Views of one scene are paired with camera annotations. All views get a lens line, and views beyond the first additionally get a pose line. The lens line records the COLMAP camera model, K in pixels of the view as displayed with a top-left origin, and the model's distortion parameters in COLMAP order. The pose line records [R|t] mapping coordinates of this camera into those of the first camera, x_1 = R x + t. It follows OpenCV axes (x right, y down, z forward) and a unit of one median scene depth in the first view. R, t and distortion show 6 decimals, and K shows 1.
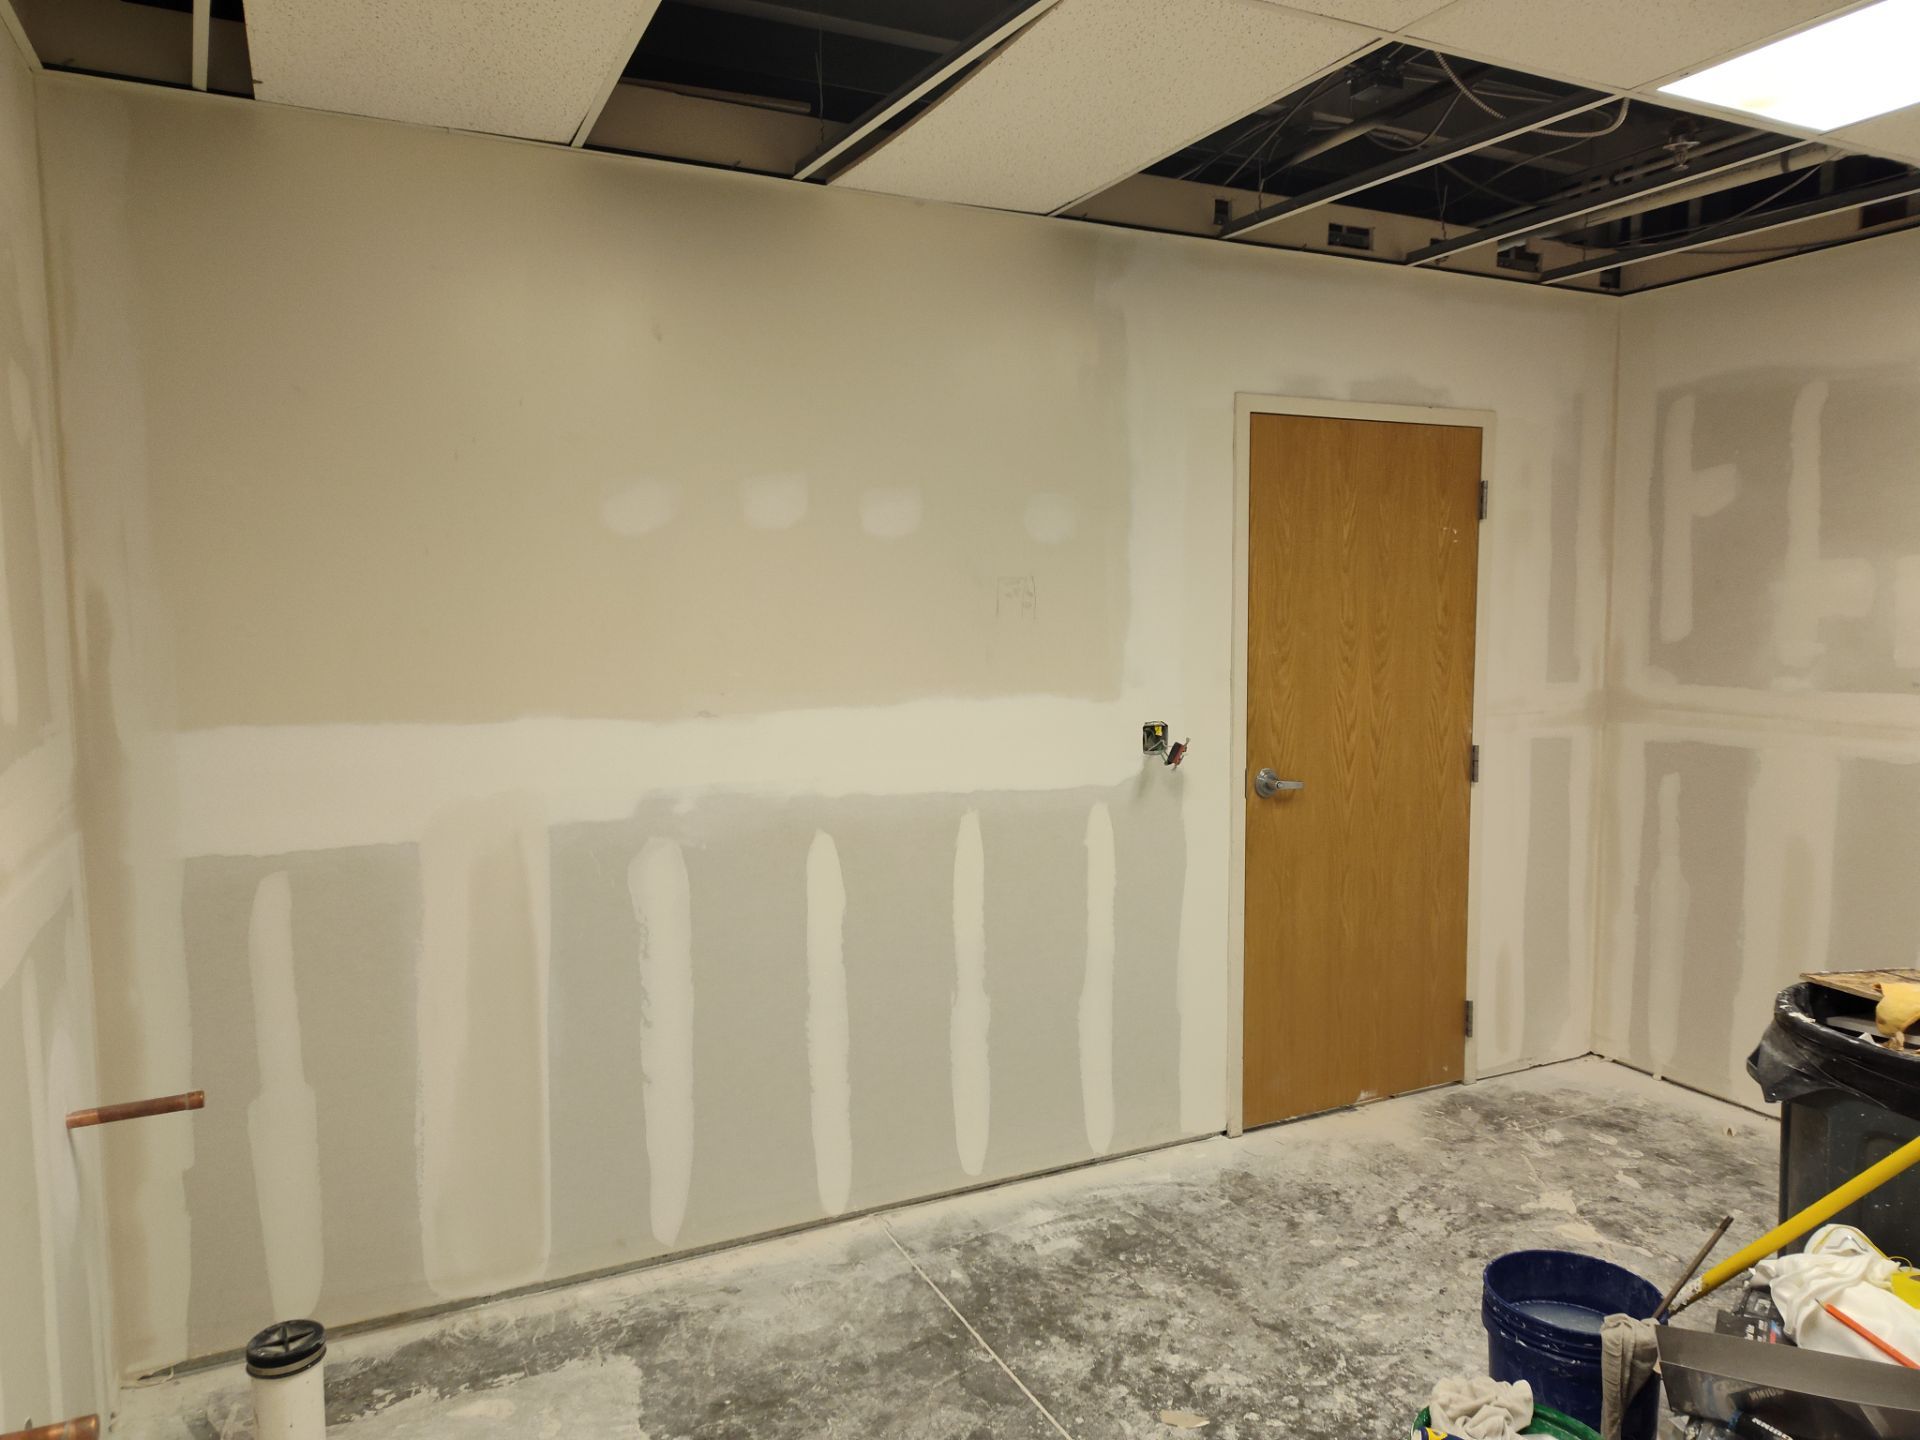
lens RADIAL K [[1310.1, 0, 954.9], [0, 1310.1, 724.9], [0, 0, 1]] dist [0.008923, -0.003855]
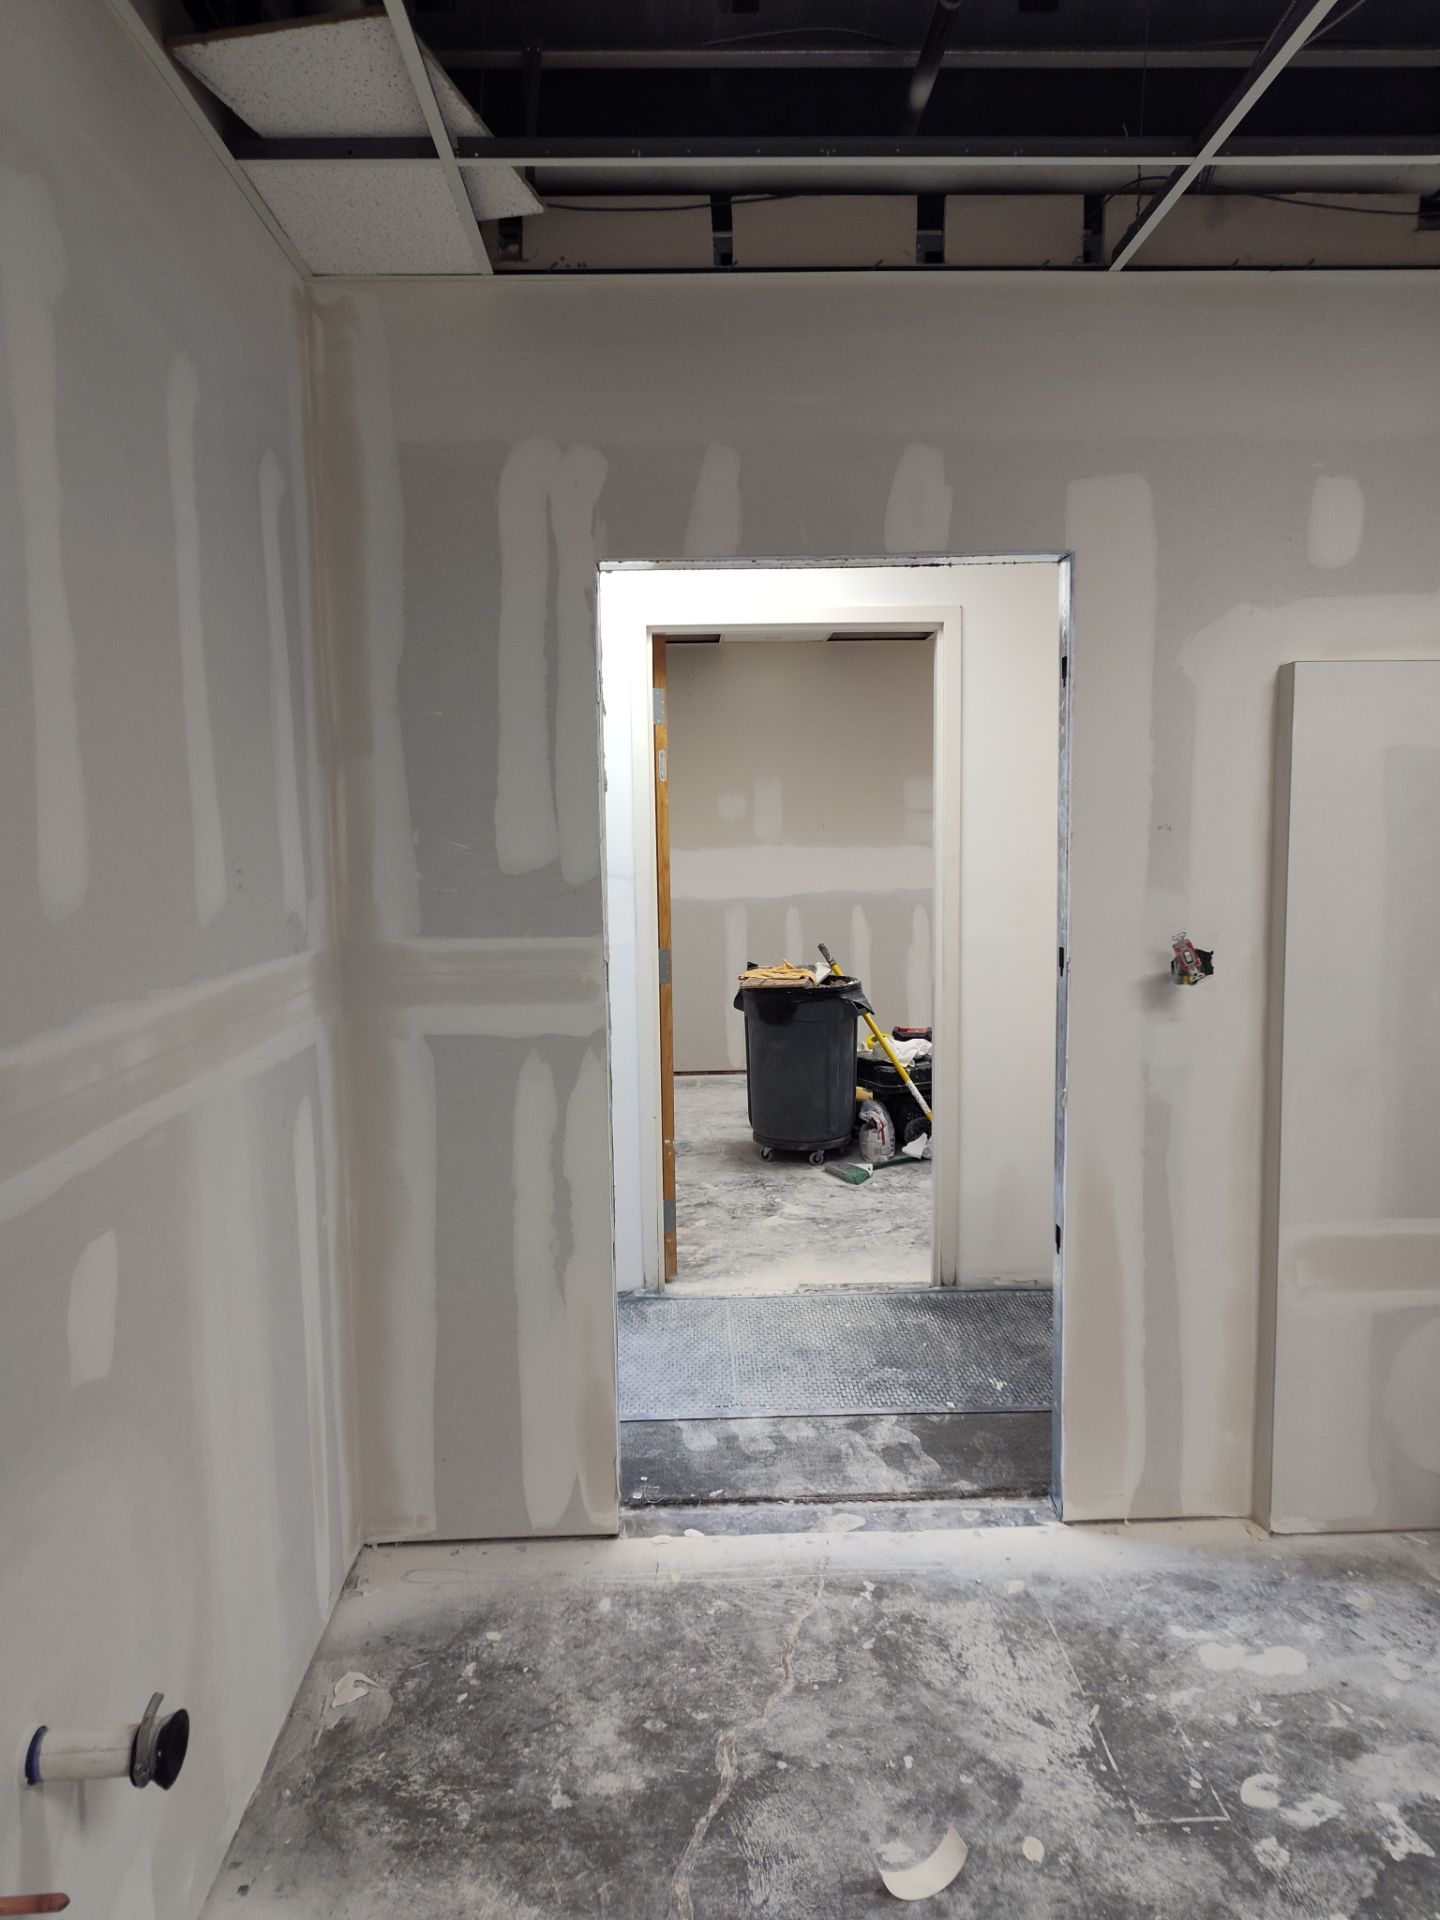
lens RADIAL K [[1310.1, 0, 720.0], [0, 1310.1, 960.0], [0, 0, 1]] dist [0.008923, -0.003855]
pose [[-0.910176, -0.021671, 0.413655, -0.077820], [0.063637, 0.979460, 0.191335, -0.195633], [-0.409305, 0.200472, -0.890101, 2.209557]]
